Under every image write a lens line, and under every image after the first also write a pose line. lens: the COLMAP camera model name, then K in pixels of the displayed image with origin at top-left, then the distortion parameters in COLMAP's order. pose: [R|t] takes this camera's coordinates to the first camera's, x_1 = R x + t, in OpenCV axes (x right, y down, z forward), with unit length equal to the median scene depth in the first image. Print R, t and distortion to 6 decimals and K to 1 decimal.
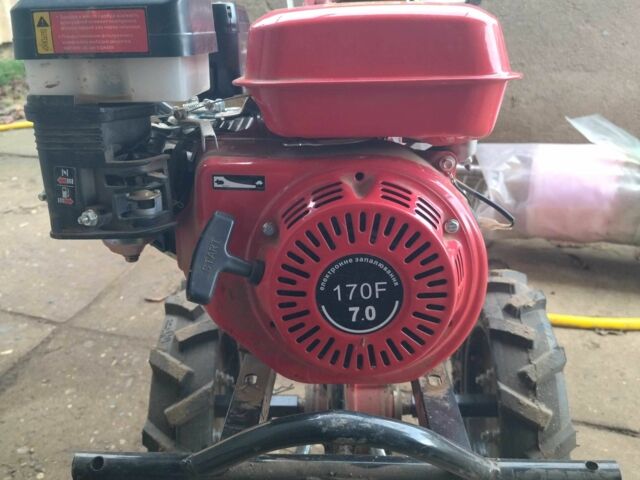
lens RADIAL K [[635.8, 0, 278.1], [0, 635.8, 239.8], [0, 0, 1]] dist [0.098762, -0.155740]
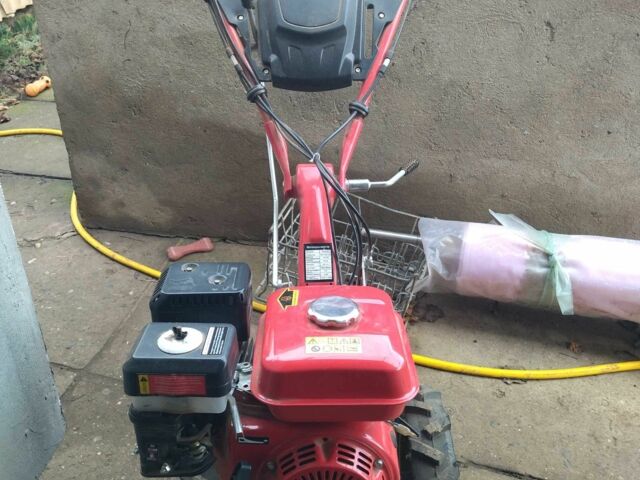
lens RADIAL K [[635.8, 0, 278.1], [0, 635.8, 239.8], [0, 0, 1]] dist [0.098762, -0.155740]
pose [[0.998420, -0.008716, 0.055518, -0.031880], [0.001562, 0.991823, 0.127613, -0.306447], [-0.056176, -0.127325, 0.990269, -0.224407]]
